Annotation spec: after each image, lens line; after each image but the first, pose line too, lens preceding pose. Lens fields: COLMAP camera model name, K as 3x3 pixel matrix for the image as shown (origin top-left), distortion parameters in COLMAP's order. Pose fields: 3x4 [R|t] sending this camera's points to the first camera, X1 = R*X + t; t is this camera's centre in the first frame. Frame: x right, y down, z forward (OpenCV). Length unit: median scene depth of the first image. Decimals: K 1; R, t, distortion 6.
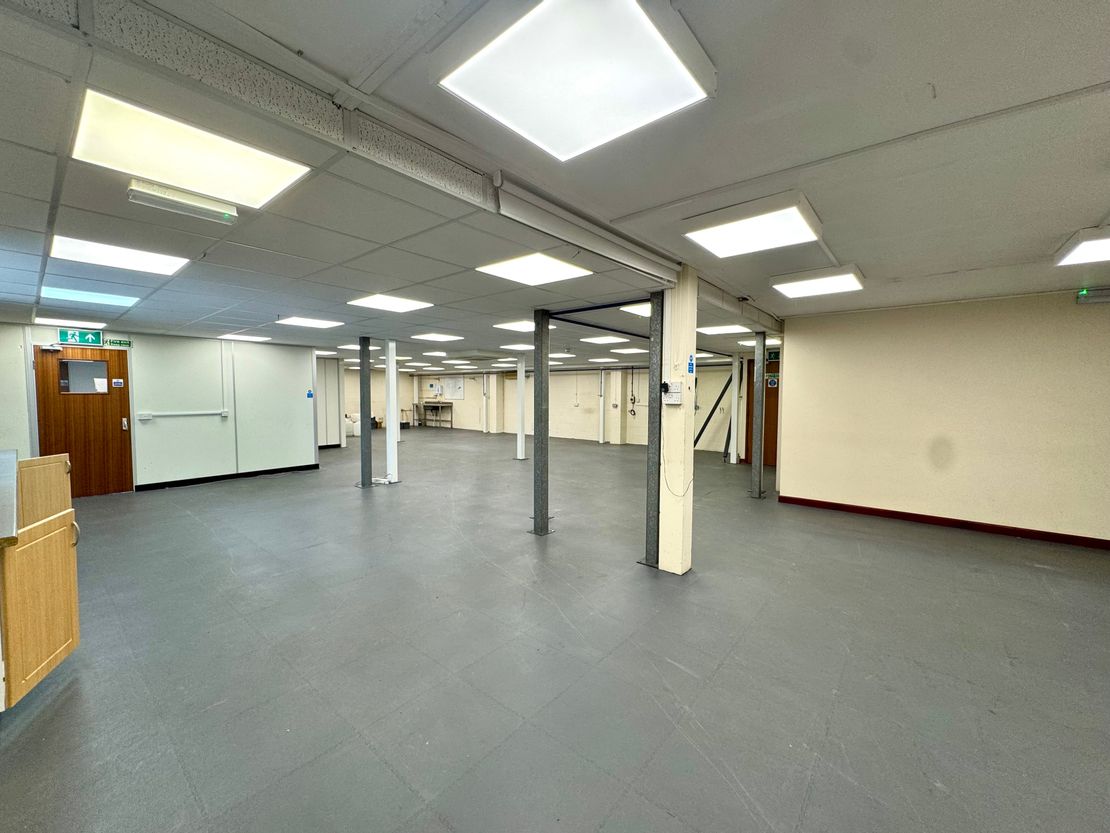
lens RADIAL K [[443.7, 0, 555.0], [0, 443.7, 416.5], [0, 0, 1]] dist [-0.000272, -0.000114]
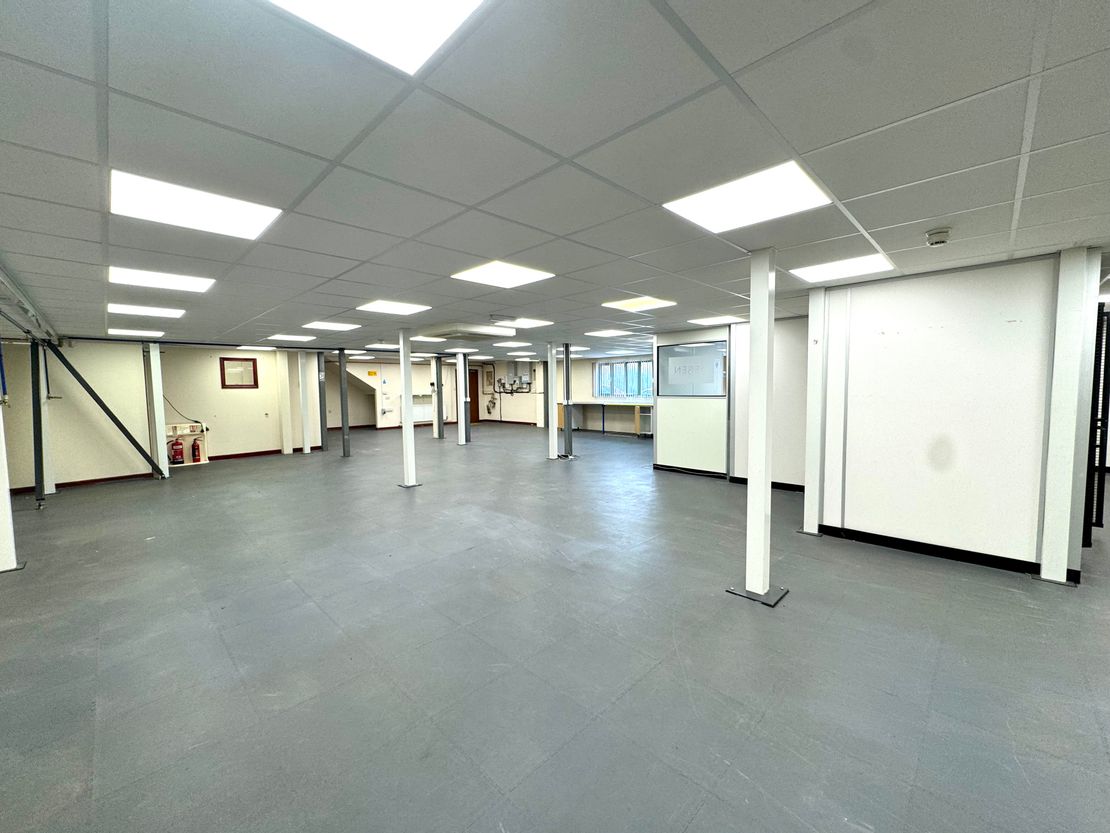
lens RADIAL K [[443.7, 0, 555.0], [0, 443.7, 416.5], [0, 0, 1]] dist [-0.000272, -0.000114]
pose [[0.995662, -0.018409, -0.091209, 0.208758], [0.019857, 0.999690, 0.014990, 0.016370], [0.090905, -0.016736, 0.995719, -0.125786]]
